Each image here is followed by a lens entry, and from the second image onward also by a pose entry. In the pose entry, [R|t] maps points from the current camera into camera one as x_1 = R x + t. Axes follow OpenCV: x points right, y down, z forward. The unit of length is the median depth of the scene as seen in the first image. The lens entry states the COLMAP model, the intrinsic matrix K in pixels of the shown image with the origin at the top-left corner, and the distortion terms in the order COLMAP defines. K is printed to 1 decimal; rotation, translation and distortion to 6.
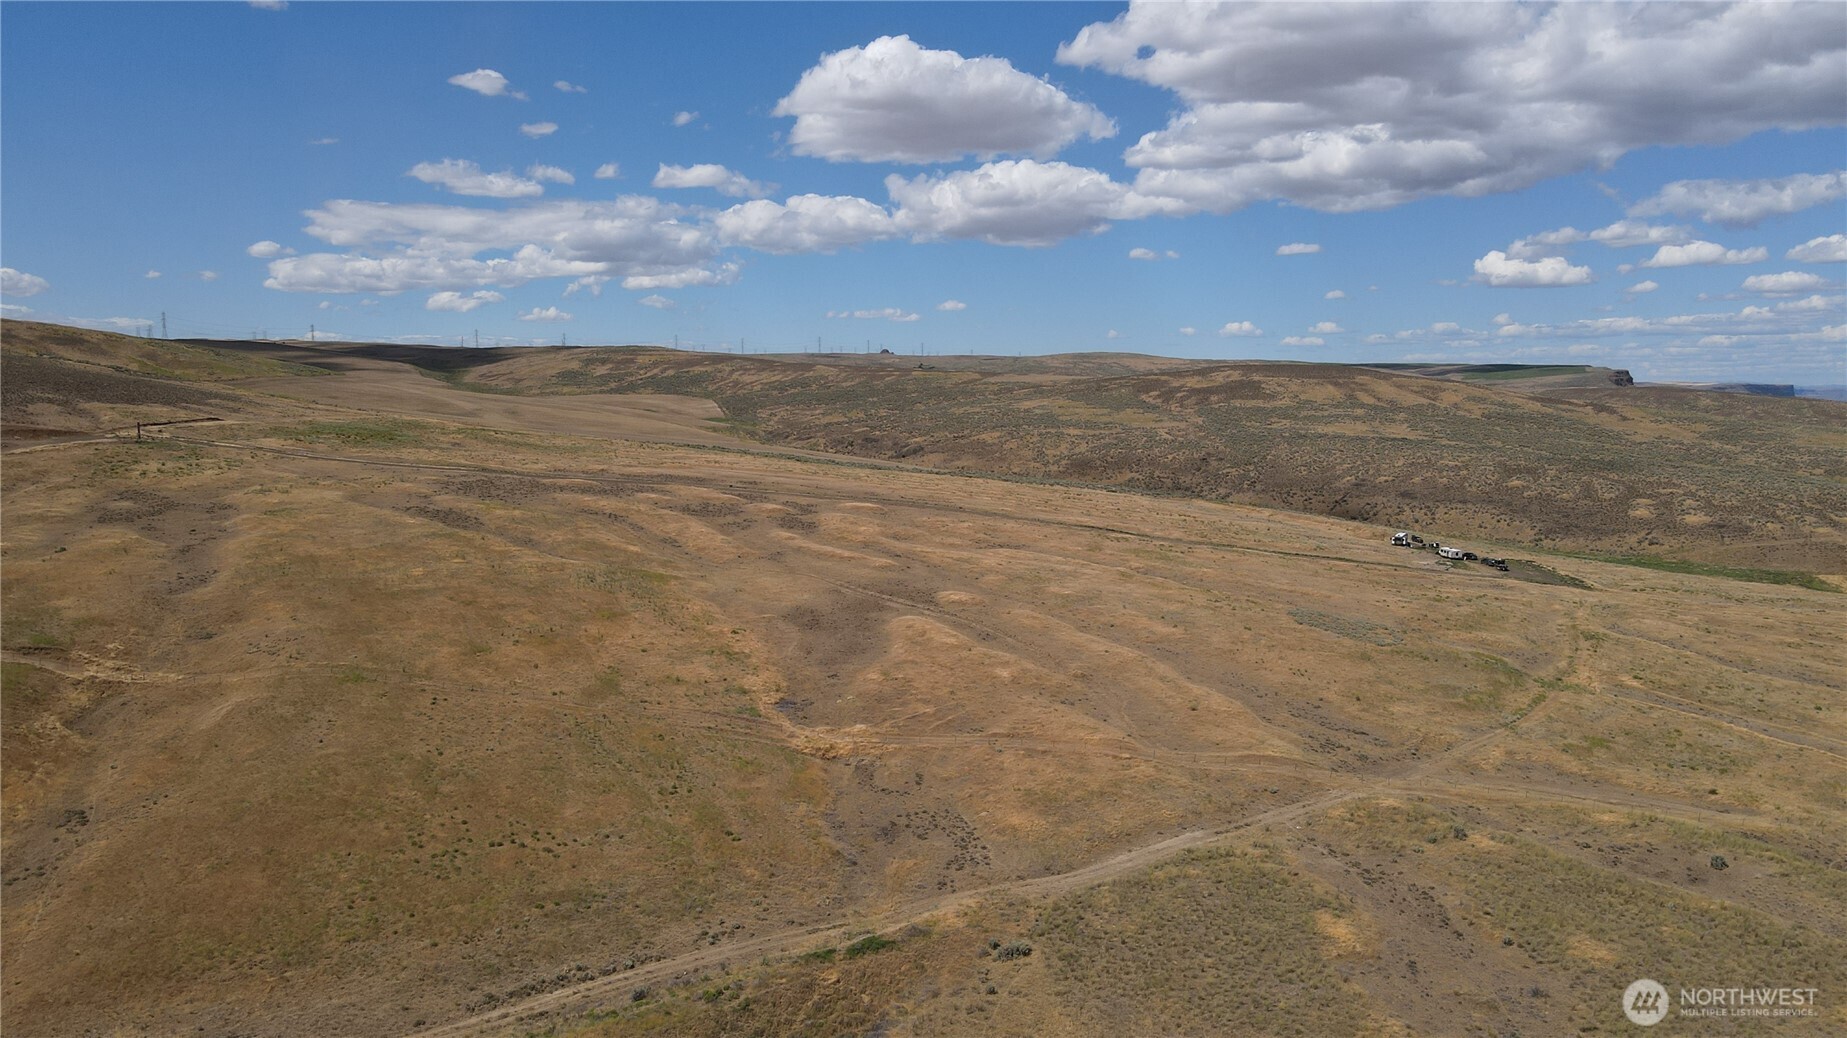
lens RADIAL K [[1362.4, 0, 922.6], [0, 1362.4, 523.9], [0, 0, 1]] dist [-0.003104, 0.031040]
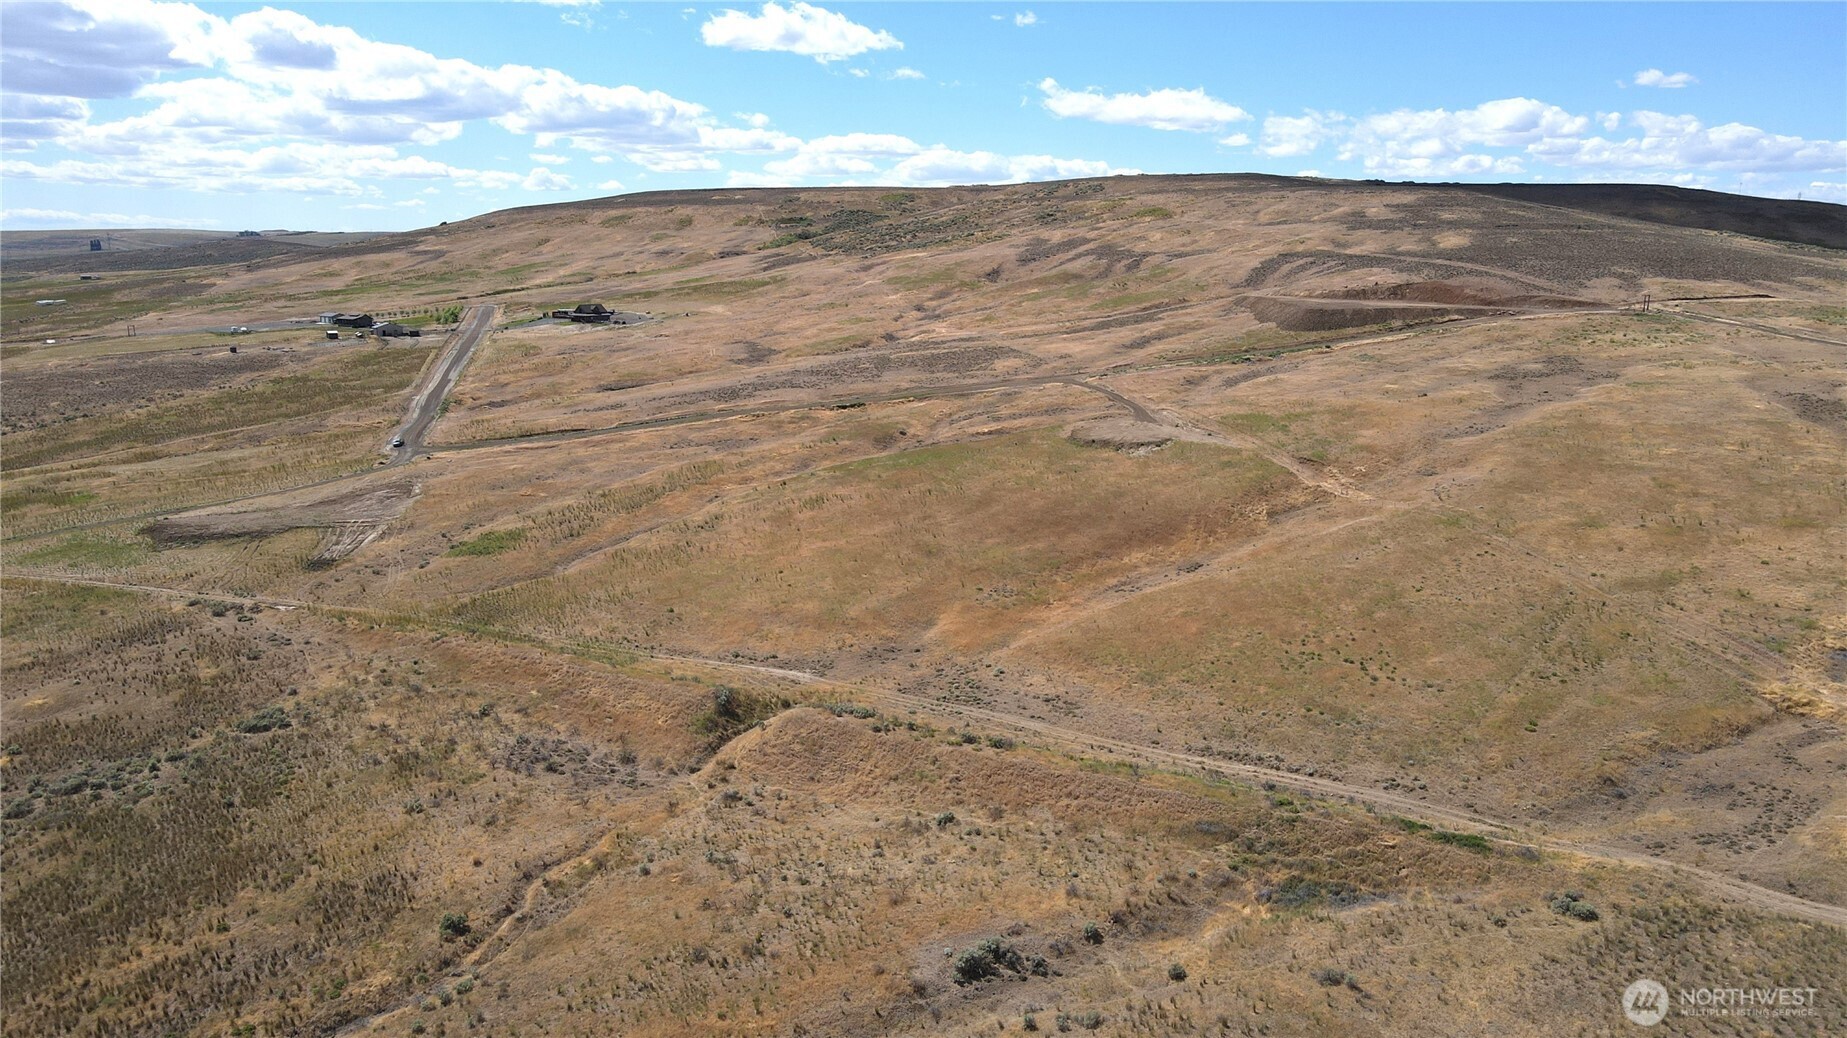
lens RADIAL K [[1362.4, 0, 917.2], [0, 1362.4, 526.7], [0, 0, 1]] dist [-0.003104, 0.031040]
pose [[0.348629, 0.183218, -0.919178, 0.670774], [-0.102366, 0.982284, 0.156971, -0.019467], [0.931654, 0.039368, 0.361208, 0.283522]]
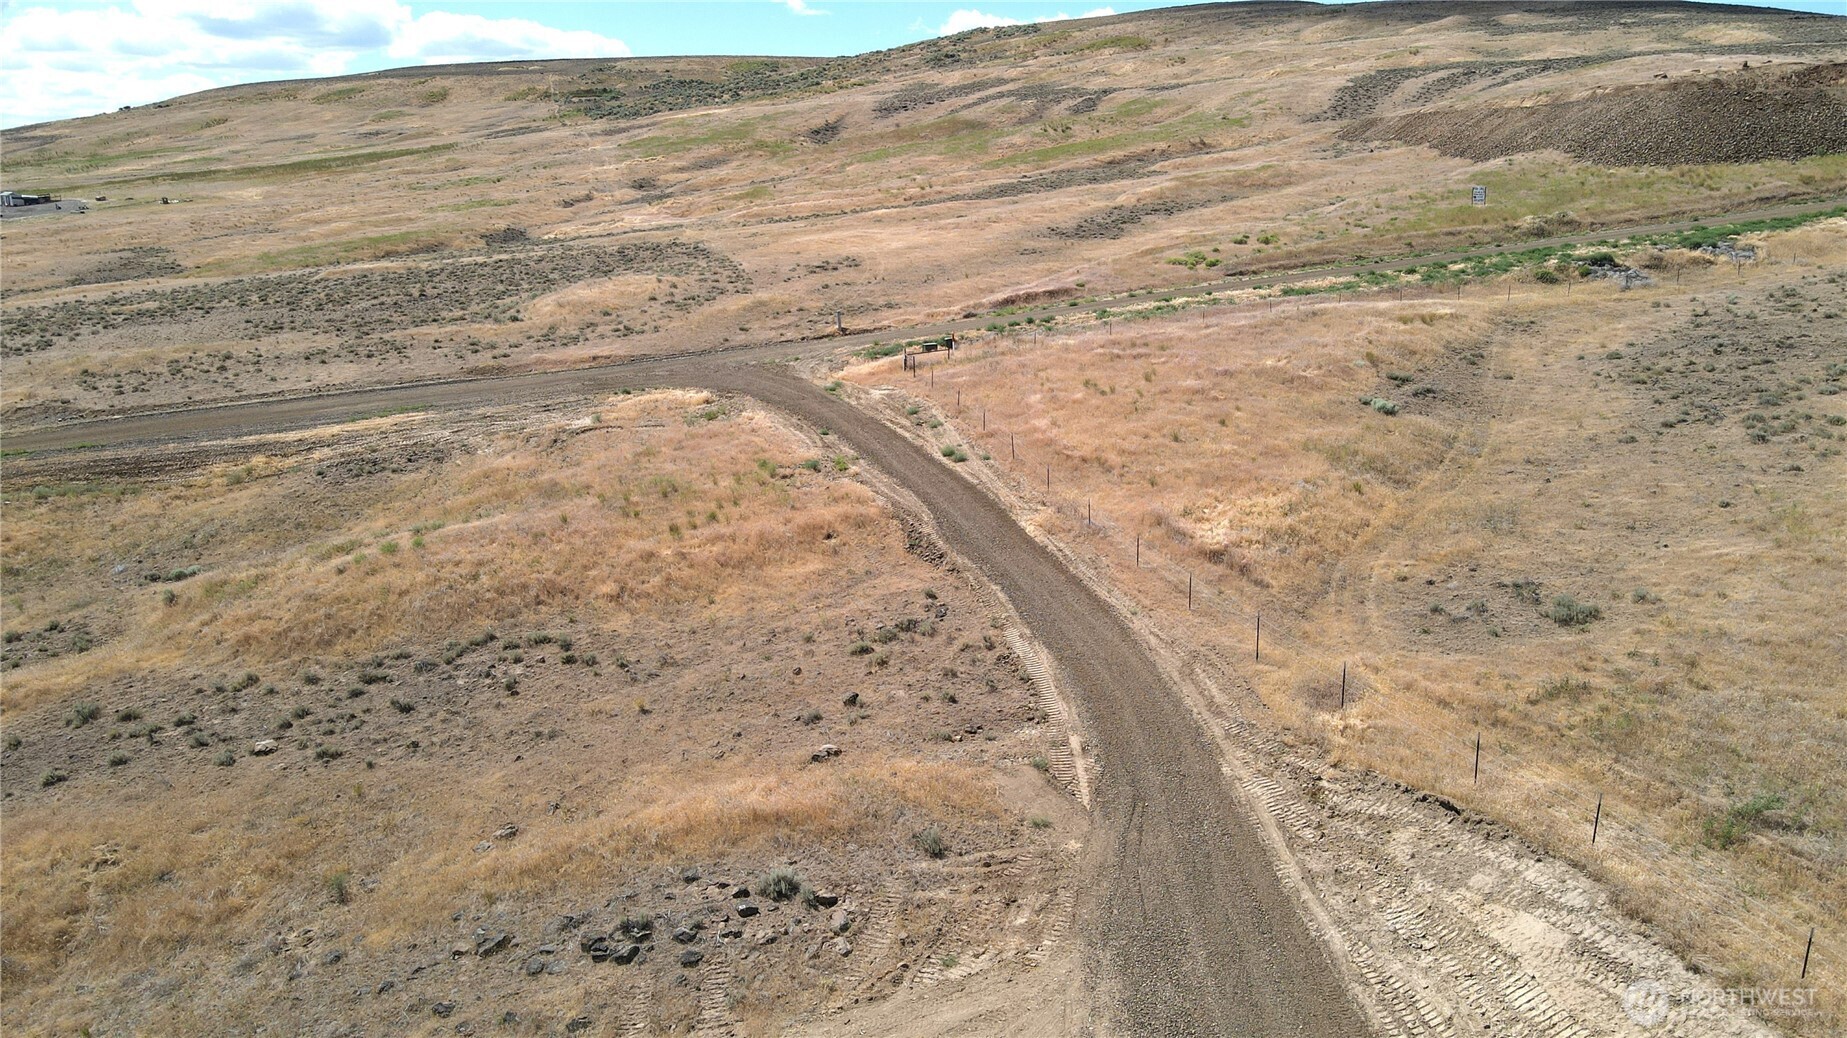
lens RADIAL K [[1362.4, 0, 923.5], [0, 1362.4, 544.1], [0, 0, 1]] dist [-0.003104, 0.031040]
pose [[0.386113, 0.229479, -0.893452, -1.319849], [-0.095318, 0.973303, 0.208796, 0.038618], [0.917514, 0.004543, 0.397678, 1.416901]]
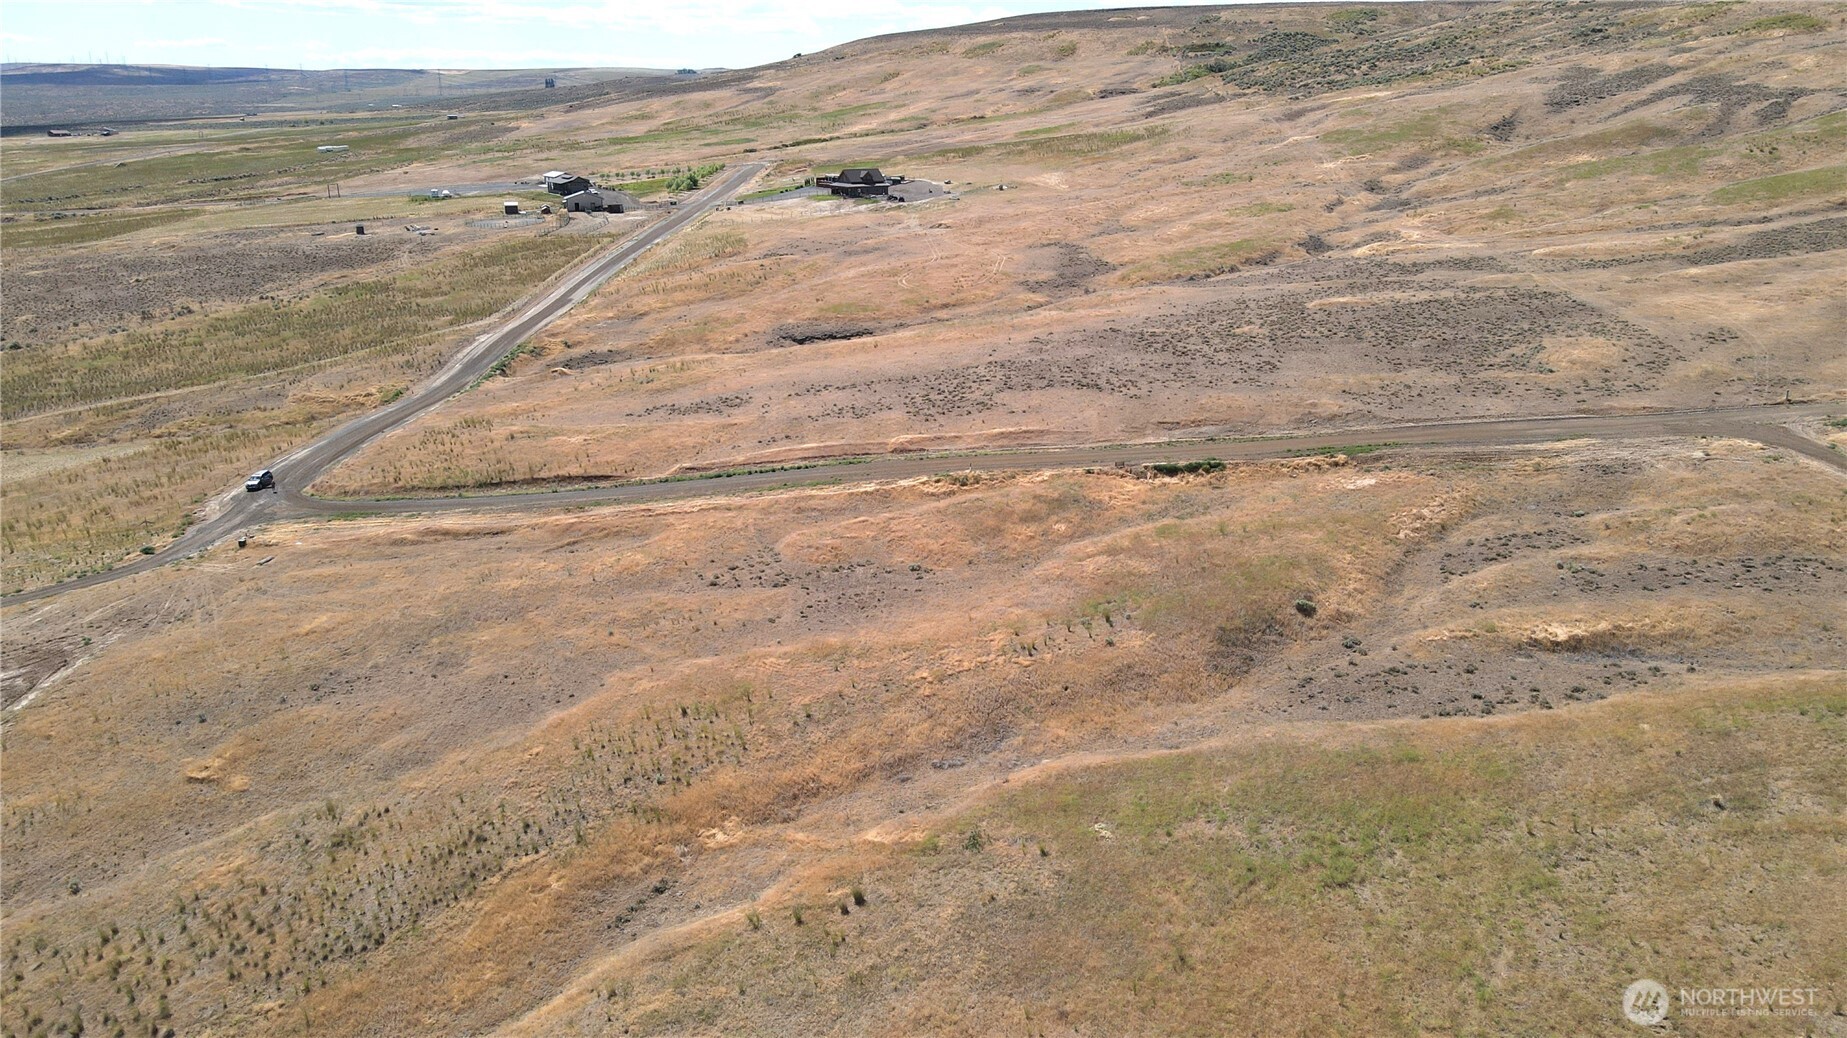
lens RADIAL K [[1362.4, 0, 916.2], [0, 1362.4, 525.6], [0, 0, 1]] dist [-0.003104, 0.031040]
pose [[0.049639, 0.302302, -0.951919, -0.831235], [-0.111284, 0.948833, 0.295519, -0.081373], [0.992548, 0.091264, 0.080740, 0.819422]]
